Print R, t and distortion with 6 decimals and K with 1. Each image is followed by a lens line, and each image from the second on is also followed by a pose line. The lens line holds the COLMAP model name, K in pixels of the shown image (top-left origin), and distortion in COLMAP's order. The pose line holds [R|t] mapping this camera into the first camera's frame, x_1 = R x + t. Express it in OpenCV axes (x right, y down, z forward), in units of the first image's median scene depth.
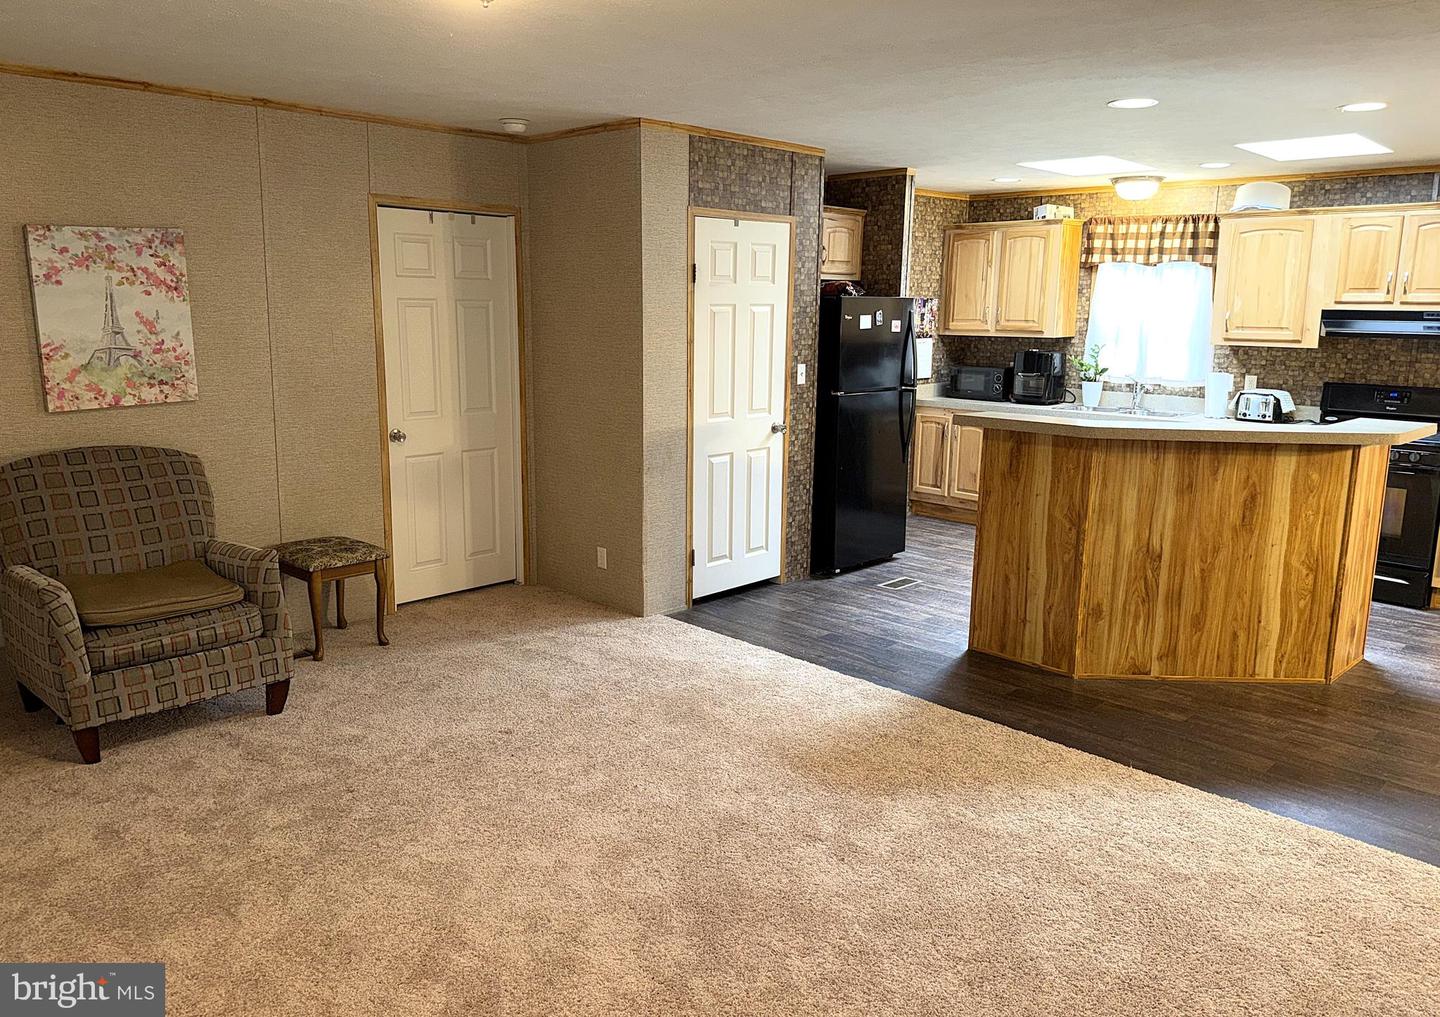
lens RADIAL K [[1013.8, 0, 686.1], [0, 1013.8, 523.7], [0, 0, 1]] dist [0.026121, -0.064005]
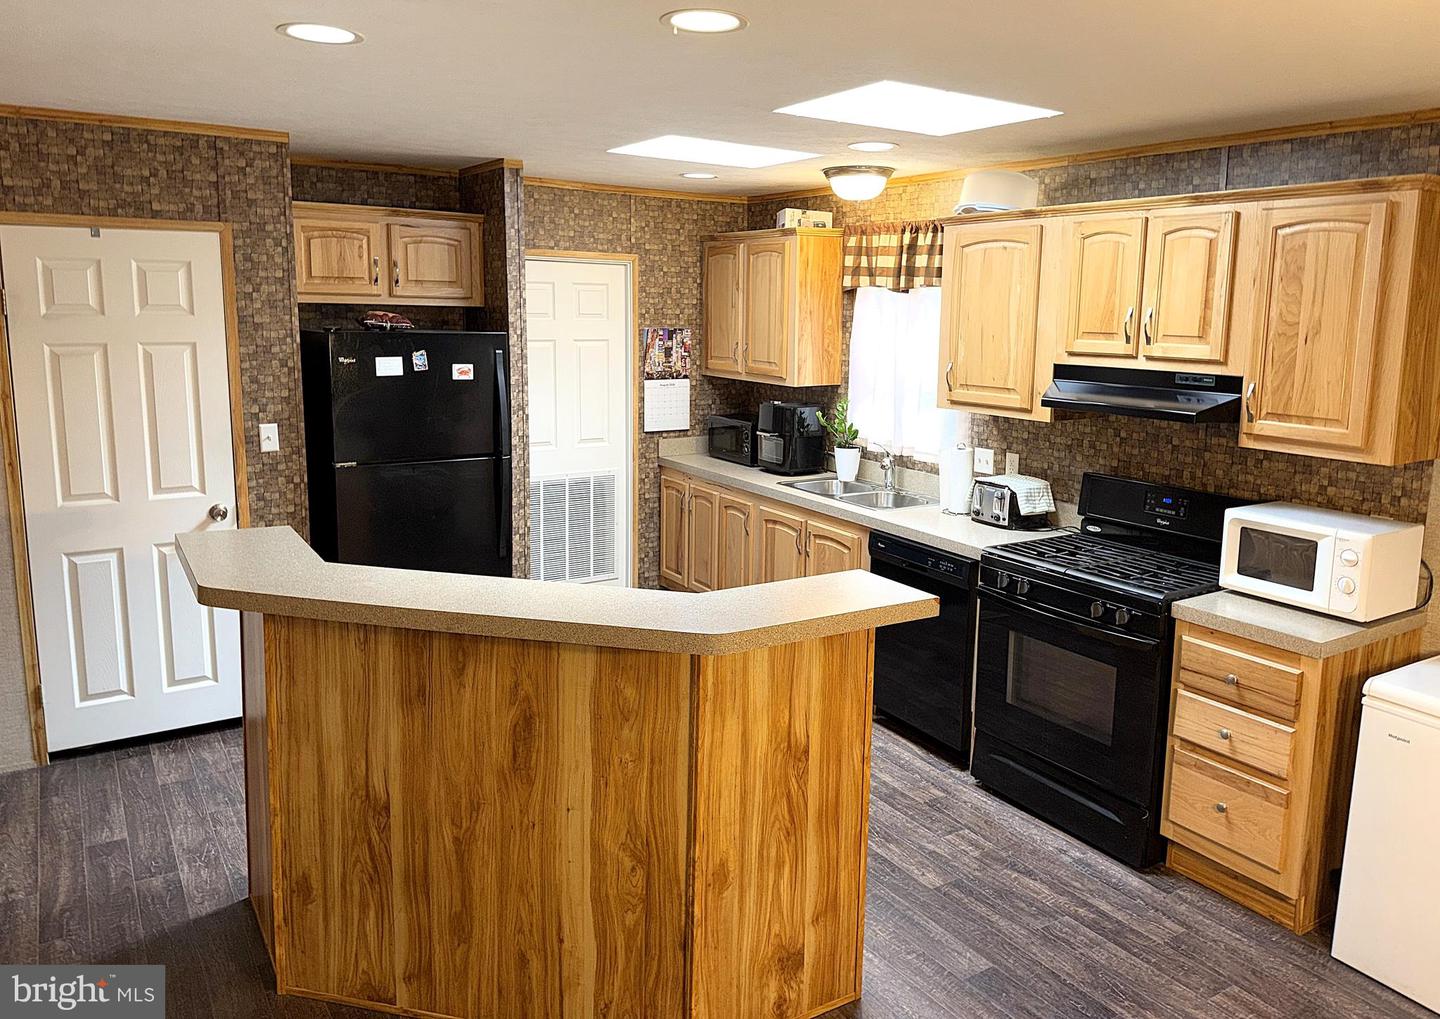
lens RADIAL K [[1013.8, 0, 758.2], [0, 1013.8, 467.9], [0, 0, 1]] dist [0.026121, -0.064005]
pose [[0.986020, 0.039867, -0.161787, 0.573385], [-0.049076, 0.997370, -0.053331, -0.104975], [0.159235, 0.060525, 0.985384, 0.346338]]
